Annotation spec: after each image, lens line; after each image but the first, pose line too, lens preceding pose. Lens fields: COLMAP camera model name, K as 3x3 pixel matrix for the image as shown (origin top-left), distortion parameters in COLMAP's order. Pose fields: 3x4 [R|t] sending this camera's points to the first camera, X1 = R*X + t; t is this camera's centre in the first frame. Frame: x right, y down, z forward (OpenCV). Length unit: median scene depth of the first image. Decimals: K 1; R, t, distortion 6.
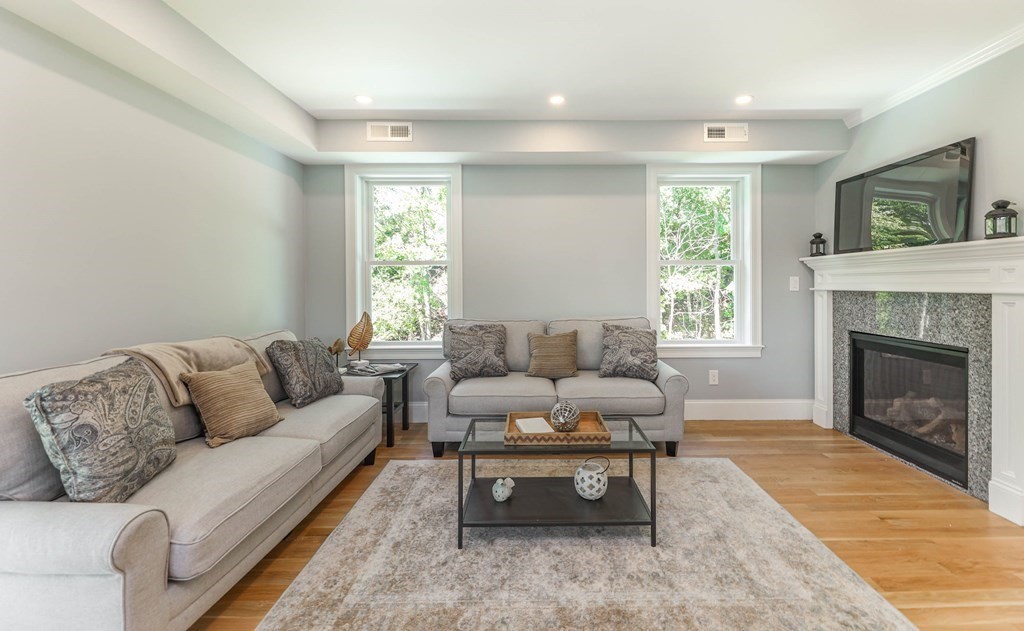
lens RADIAL K [[422.7, 0, 534.9], [0, 422.7, 284.8], [0, 0, 1]] dist [0.002387, -0.001896]
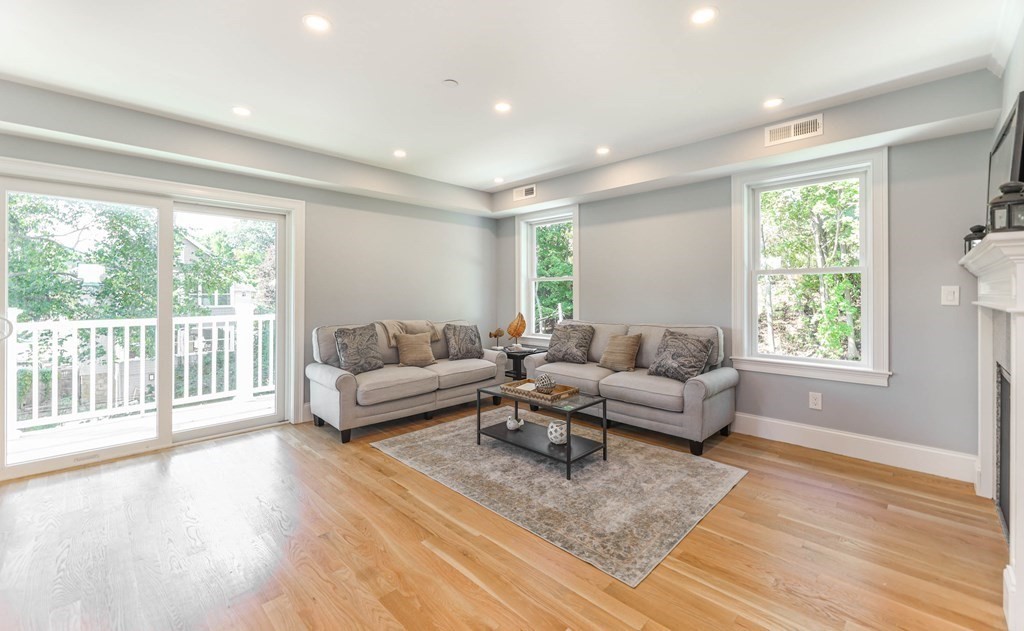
lens RADIAL K [[422.7, 0, 518.3], [0, 422.7, 290.3], [0, 0, 1]] dist [0.002387, -0.001896]
pose [[0.705523, -0.002057, -0.708684, 0.778205], [-0.002850, 0.999979, -0.005740, -0.006243], [0.708681, 0.006070, 0.705503, -0.082980]]
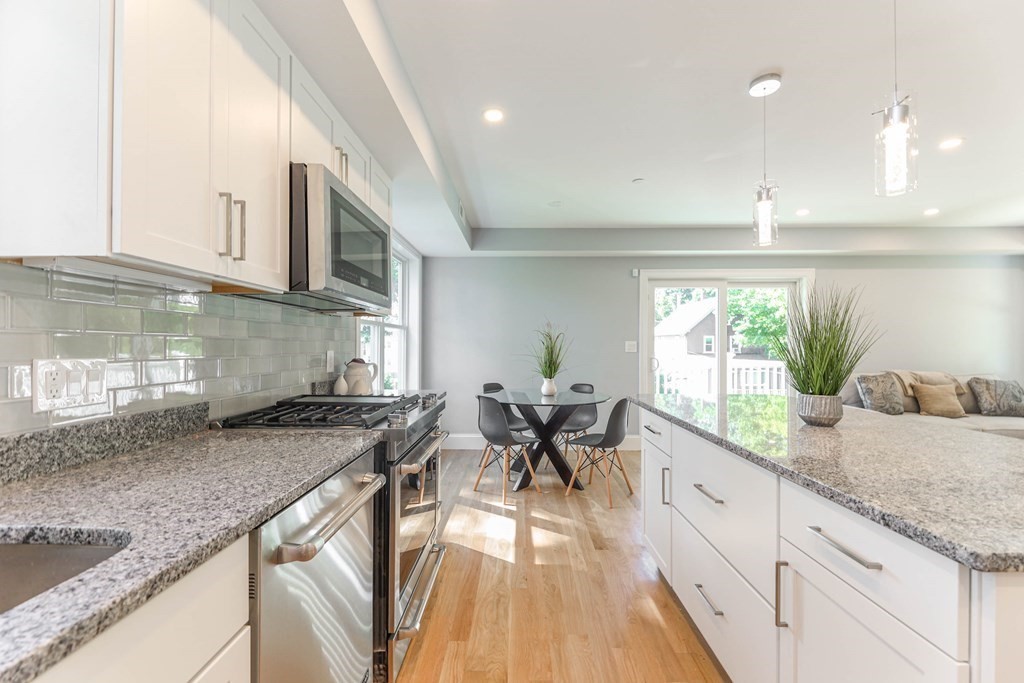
lens RADIAL K [[414.8, 0, 510.5], [0, 414.8, 342.1], [0, 0, 1]] dist [0.006110, -0.003795]
pose [[-0.017345, -0.000623, -0.999849, 0.959924], [-0.000516, 1.000000, -0.000614, -0.010640], [0.999849, 0.000505, -0.017346, -0.751984]]
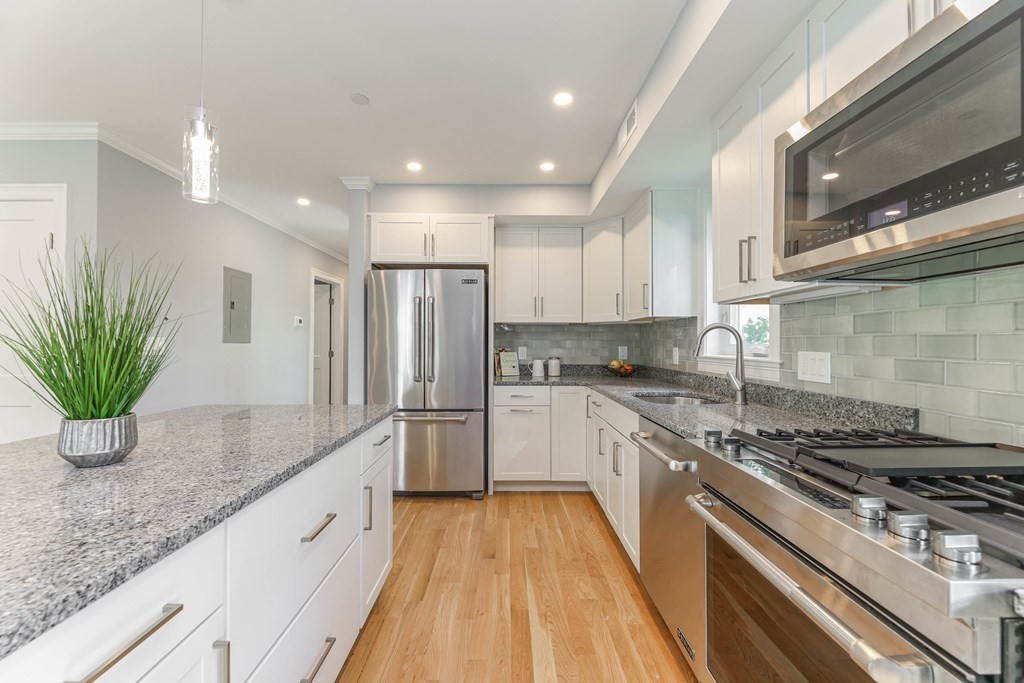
lens RADIAL K [[414.8, 0, 497.2], [0, 414.8, 340.0], [0, 0, 1]] dist [0.006110, -0.003795]
pose [[0.007874, 0.015538, 0.999848, 0.015569], [-0.004466, 0.999870, -0.015503, -0.002176], [-0.999959, -0.004343, 0.007942, -0.692188]]
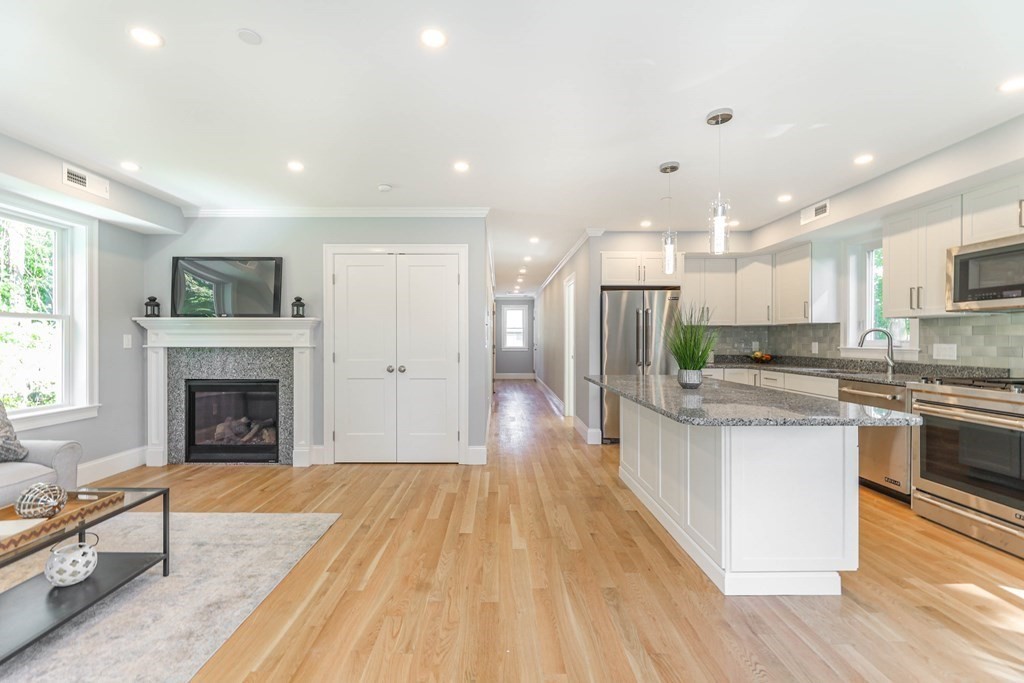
lens RADIAL K [[414.8, 0, 499.8], [0, 414.8, 342.5], [0, 0, 1]] dist [0.006110, -0.003795]
pose [[0.008505, 0.000083, 0.999964, -0.539696], [-0.000293, 1.000000, -0.000080, -0.000208], [-0.999964, -0.000292, 0.008506, 0.071902]]
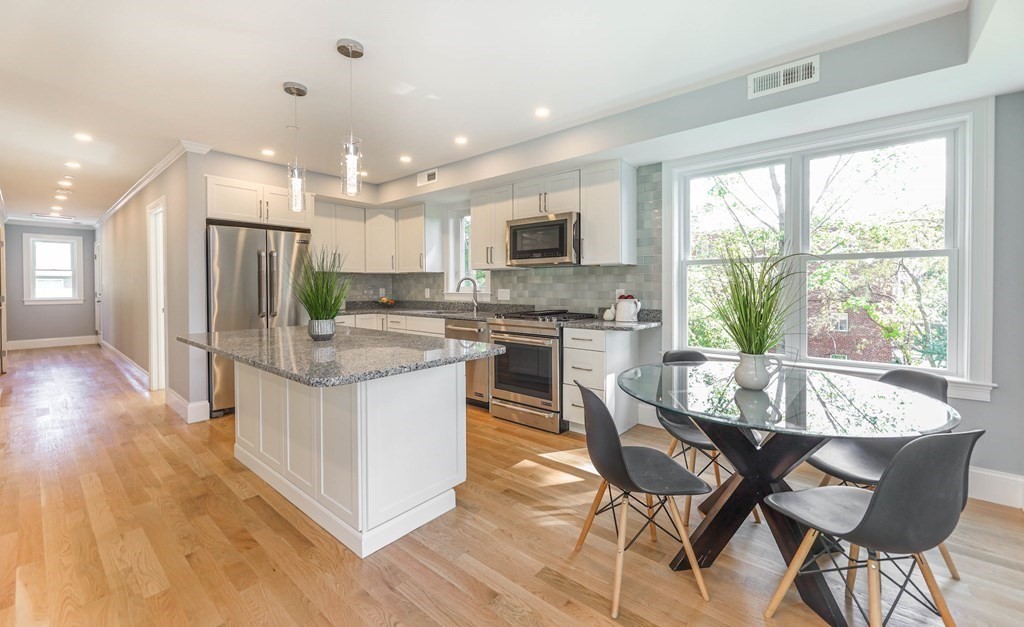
lens RADIAL K [[407.7, 0, 515.4], [0, 407.7, 291.4], [0, 0, 1]] dist [0.001488, -0.001798]
pose [[-0.761573, 0.000981, 0.648078, -0.441800], [0.007564, 0.999944, 0.007376, 0.000537], [-0.648035, 0.010519, -0.761538, 0.029304]]
